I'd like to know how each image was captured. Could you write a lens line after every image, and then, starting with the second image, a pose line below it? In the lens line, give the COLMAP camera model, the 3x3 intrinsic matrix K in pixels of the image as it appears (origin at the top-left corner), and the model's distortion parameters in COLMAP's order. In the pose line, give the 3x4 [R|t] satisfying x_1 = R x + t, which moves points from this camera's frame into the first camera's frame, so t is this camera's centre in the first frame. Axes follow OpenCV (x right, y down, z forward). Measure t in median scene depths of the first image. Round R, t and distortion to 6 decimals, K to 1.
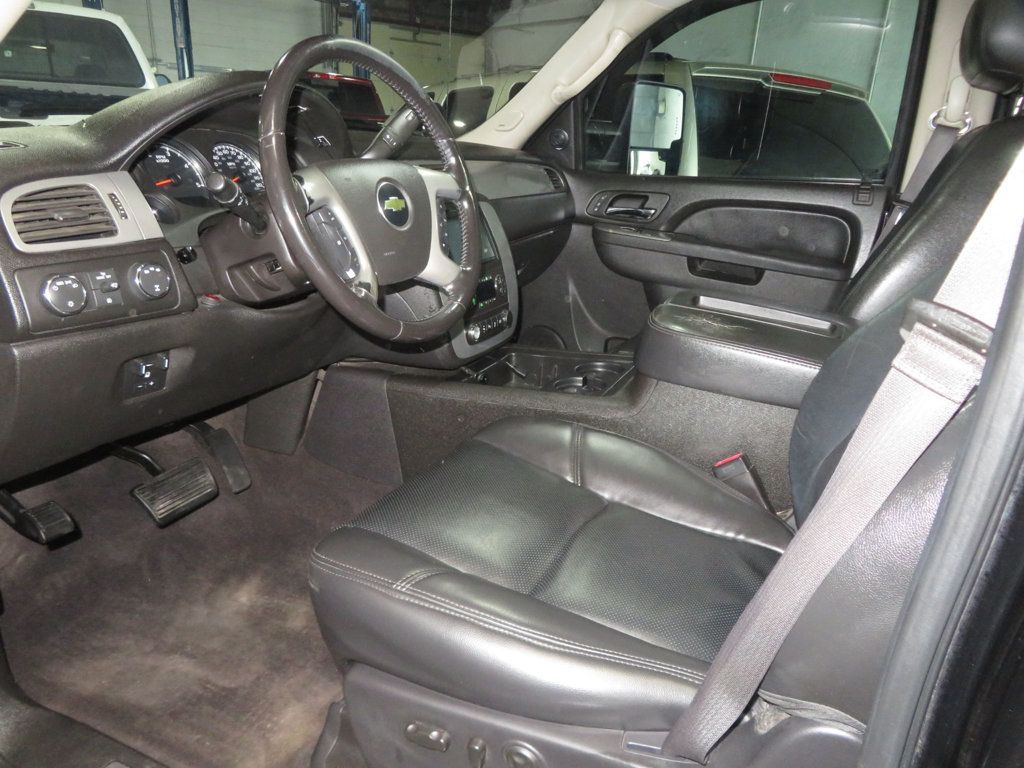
lens RADIAL K [[726.4, 0, 512.0], [0, 726.4, 384.0], [0, 0, 1]] dist [-0.012999, 0.000983]
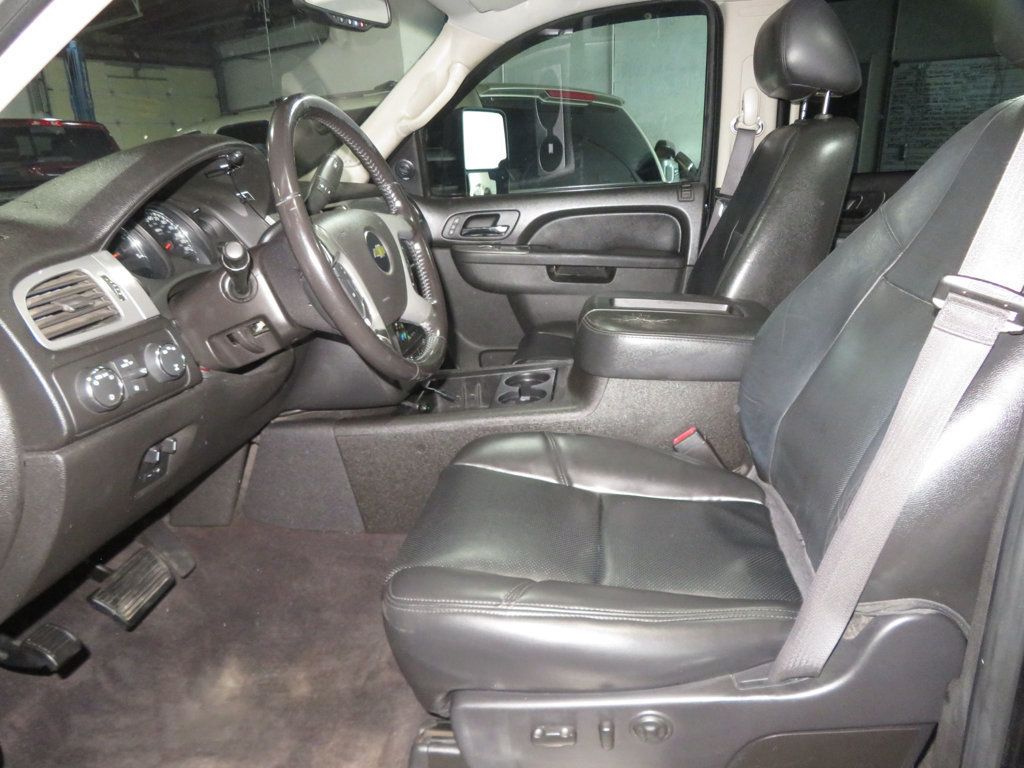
lens RADIAL K [[726.4, 0, 512.0], [0, 726.4, 384.0], [0, 0, 1]] dist [-0.012999, 0.000983]
pose [[0.945442, -0.173813, 0.275551, -0.218450], [0.180758, 0.983528, 0.000196, -0.019919], [-0.271046, 0.049623, 0.961286, -0.023284]]
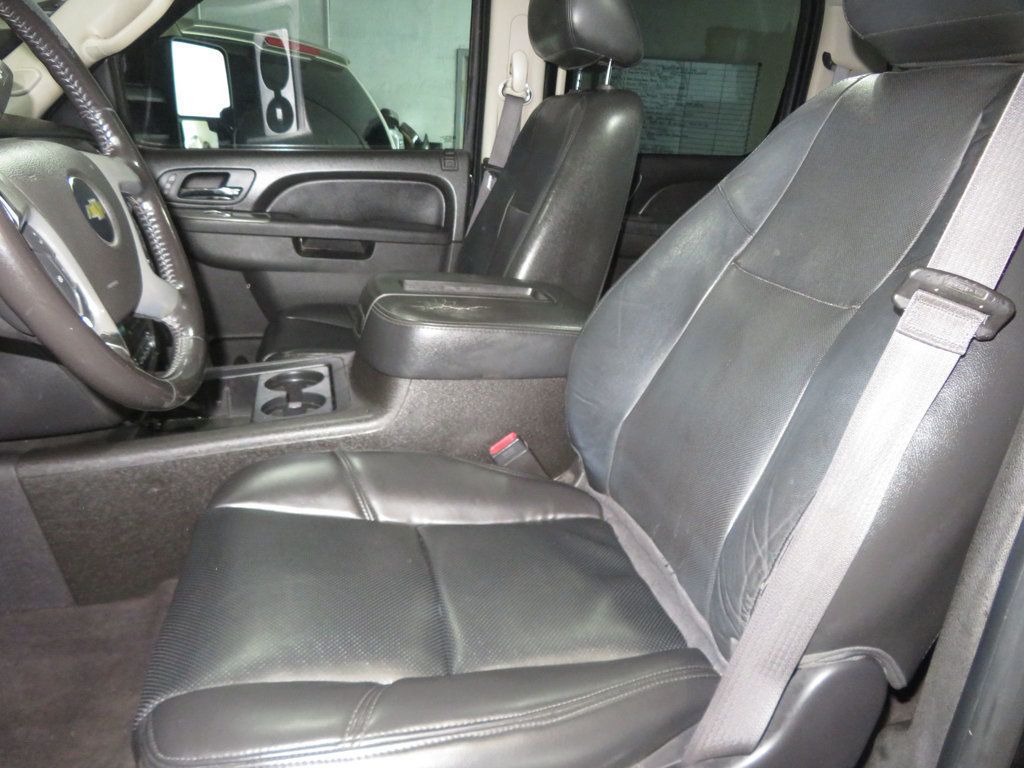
lens RADIAL K [[723.4, 0, 512.0], [0, 723.4, 384.0], [0, 0, 1]] dist [-0.008811, 0.003974]
pose [[0.766414, -0.223099, 0.602359, -0.219891], [0.197744, 0.974152, 0.109203, -0.065417], [-0.611153, 0.035418, 0.790720, 0.189674]]
